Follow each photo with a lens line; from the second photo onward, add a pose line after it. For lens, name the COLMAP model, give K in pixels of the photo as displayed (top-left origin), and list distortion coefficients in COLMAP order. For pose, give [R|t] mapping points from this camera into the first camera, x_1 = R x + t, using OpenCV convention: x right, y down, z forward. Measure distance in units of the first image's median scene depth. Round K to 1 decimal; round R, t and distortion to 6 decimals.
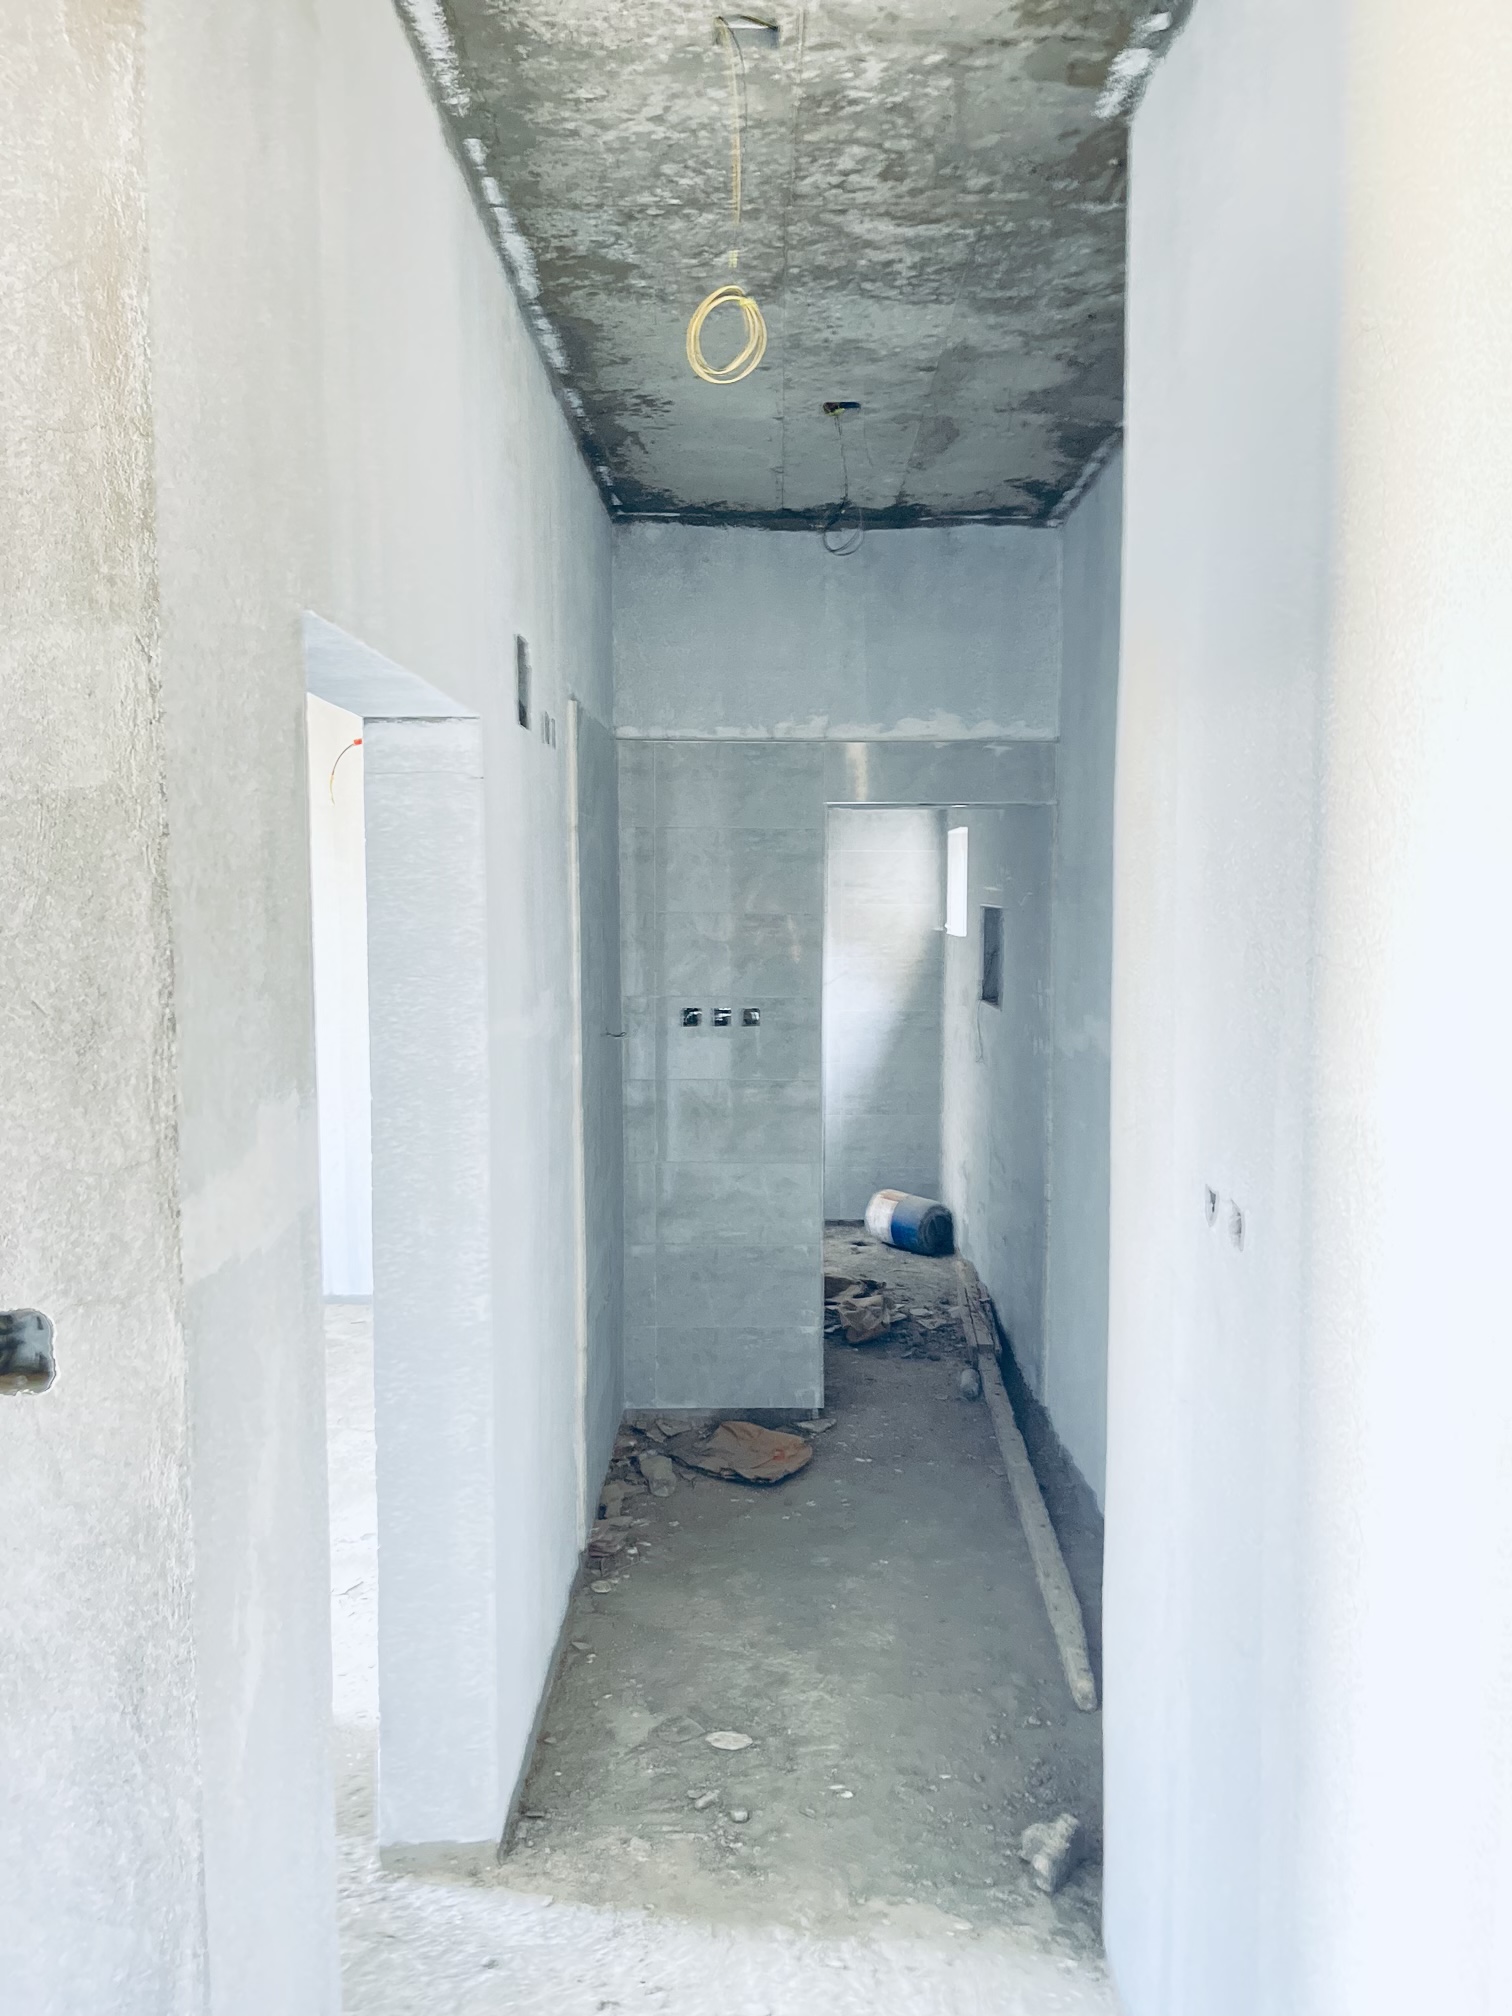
lens RADIAL K [[1549.5, 0, 755.9], [0, 1549.5, 1012.9], [0, 0, 1]] dist [0.041652, -0.072546]
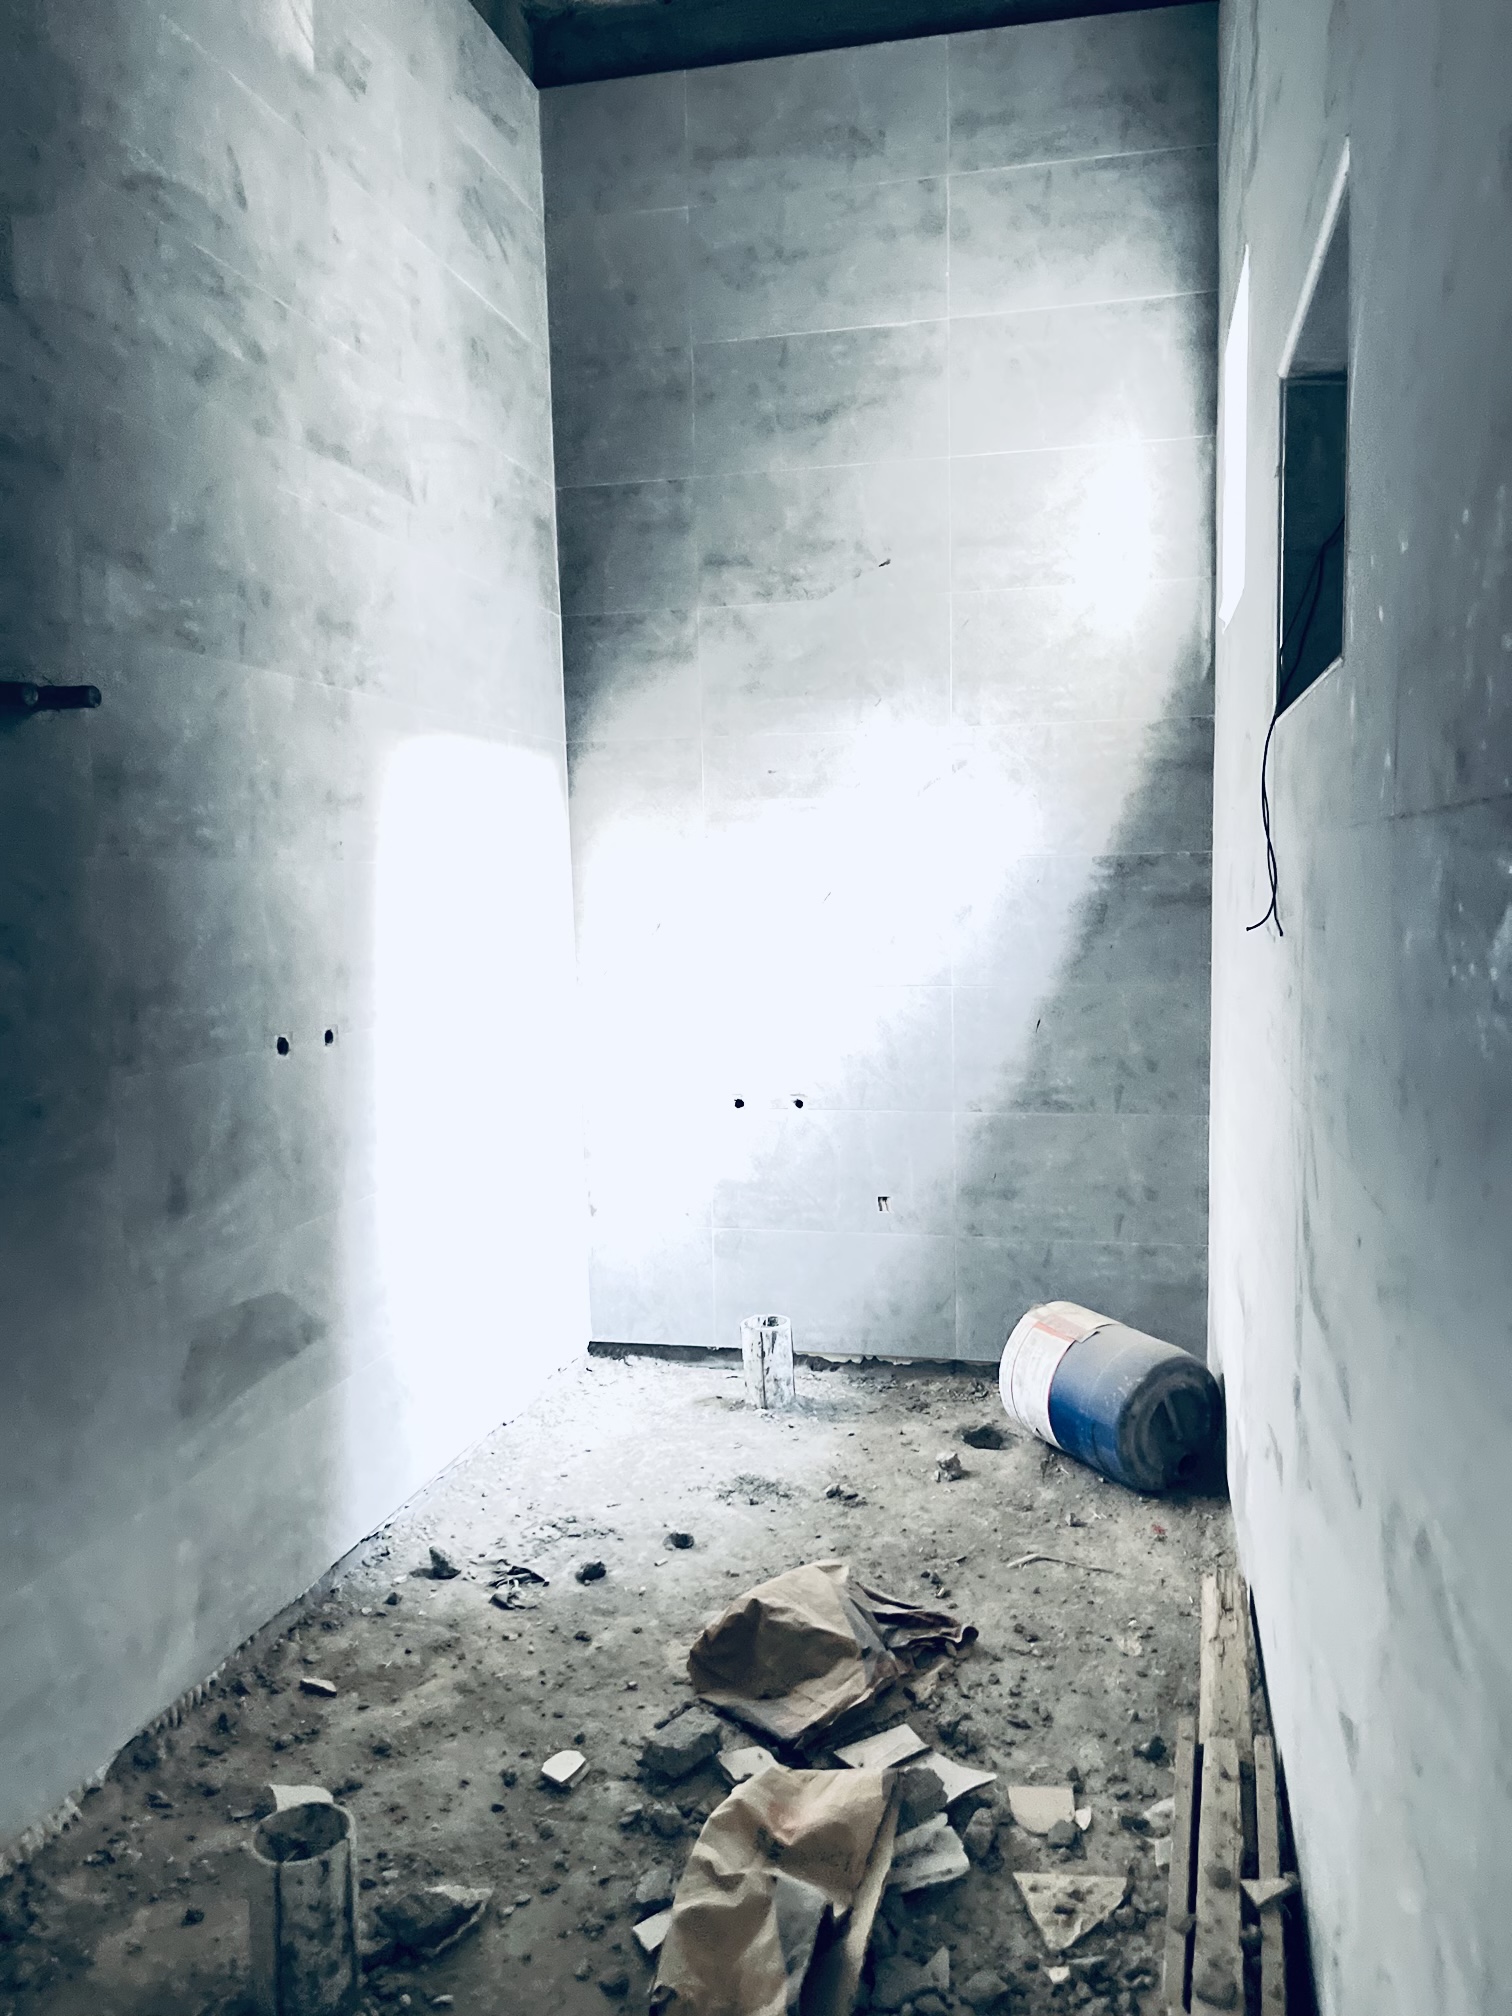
lens RADIAL K [[1549.5, 0, 759.9], [0, 1549.5, 1008.3], [0, 0, 1]] dist [0.041652, -0.072546]
pose [[0.974908, 0.001706, -0.222601, 0.099890], [-0.001978, 0.999998, -0.001001, 0.040186], [0.222599, 0.001416, 0.974909, 0.603687]]
